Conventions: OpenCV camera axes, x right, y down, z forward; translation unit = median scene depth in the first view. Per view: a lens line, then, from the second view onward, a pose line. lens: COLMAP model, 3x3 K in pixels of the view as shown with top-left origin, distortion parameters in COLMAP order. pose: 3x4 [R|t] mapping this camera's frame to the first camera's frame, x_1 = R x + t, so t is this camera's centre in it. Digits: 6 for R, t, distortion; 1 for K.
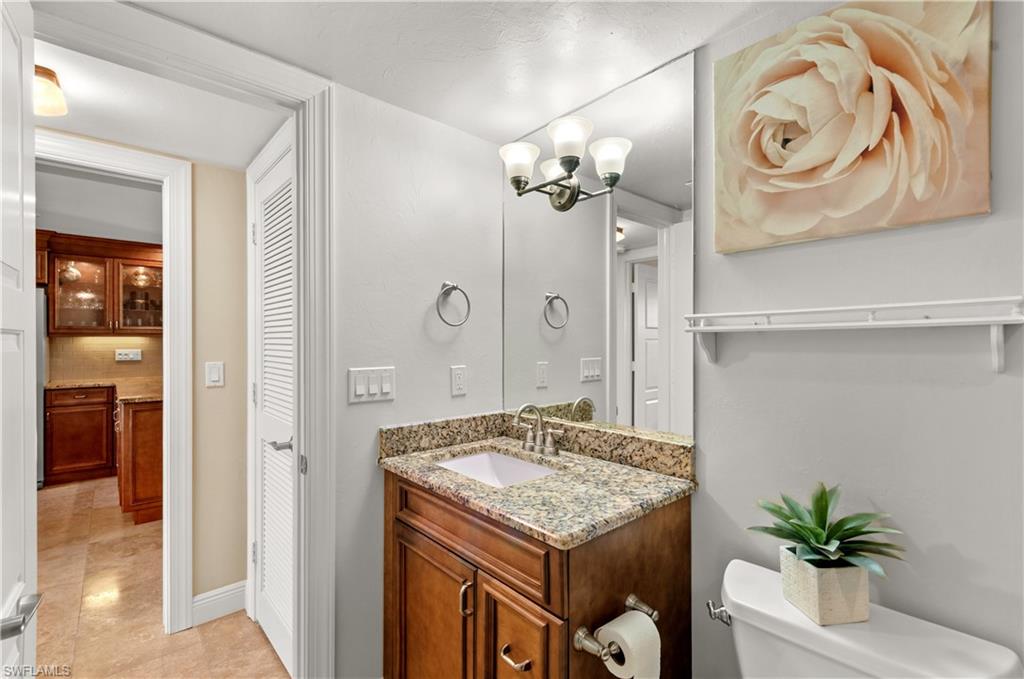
lens RADIAL K [[448.9, 0, 513.0], [0, 448.9, 342.8], [0, 0, 1]] dist [0.006863, -0.000723]
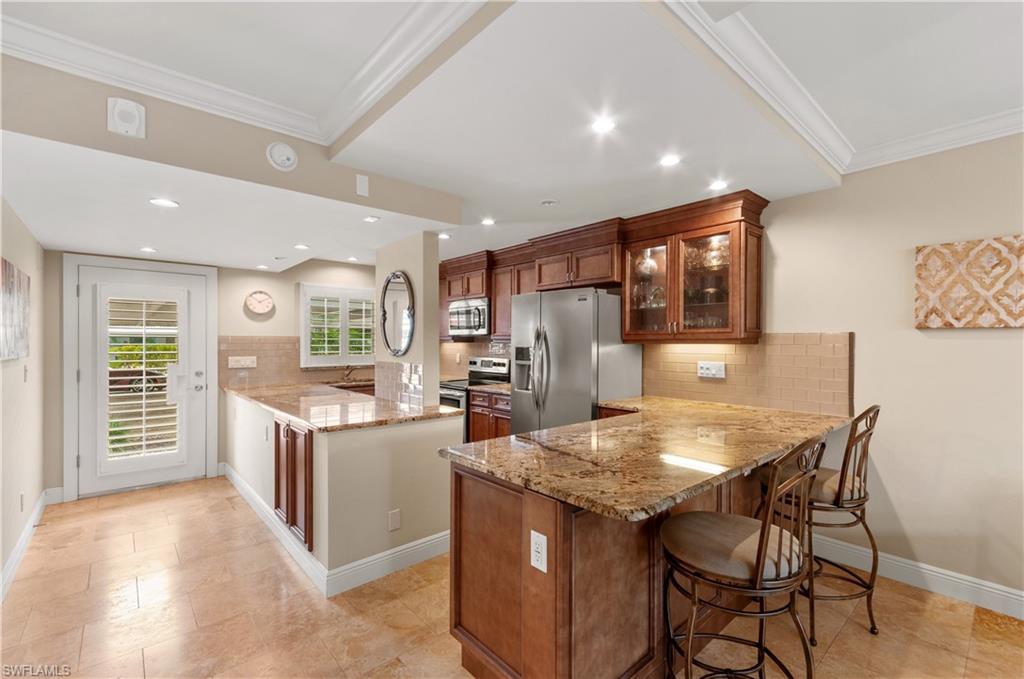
lens RADIAL K [[448.9, 0, 517.4], [0, 448.9, 343.2], [0, 0, 1]] dist [0.006863, -0.000723]
pose [[-0.001900, 0.005523, -0.999983, -0.165341], [-0.001804, 0.999983, 0.005526, -0.017307], [0.999997, 0.001814, -0.001890, 0.722216]]
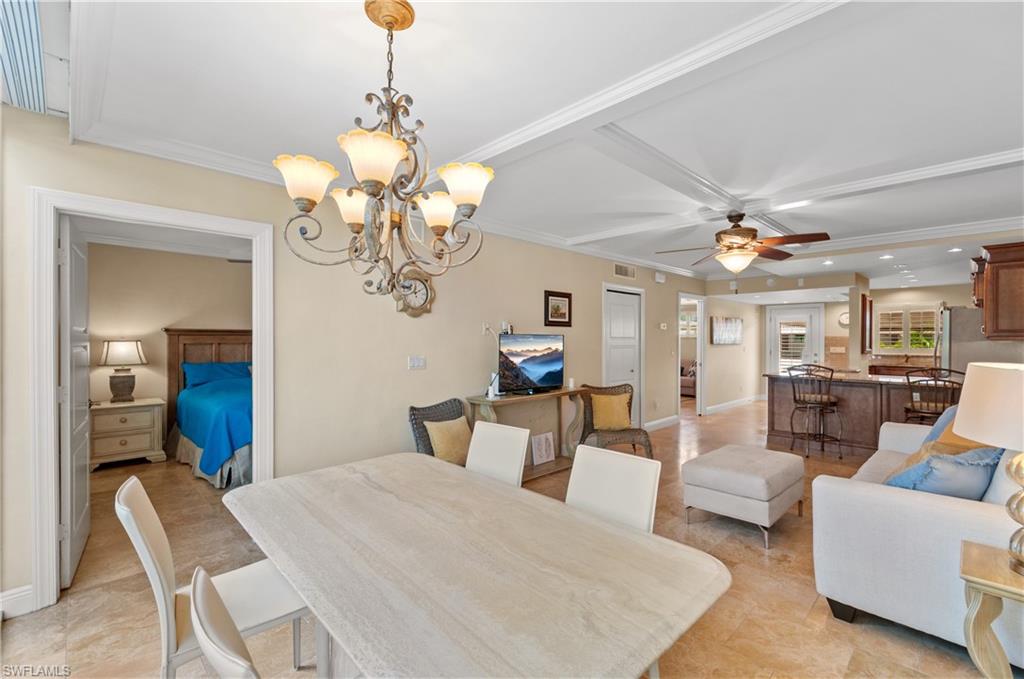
lens RADIAL K [[448.9, 0, 514.6], [0, 448.9, 339.4], [0, 0, 1]] dist [0.006863, -0.000723]
pose [[-0.999000, 0.001985, -0.044657, 0.303743], [0.002009, 0.999998, -0.000499, -0.015946], [0.044656, -0.000588, -0.999002, 1.968750]]
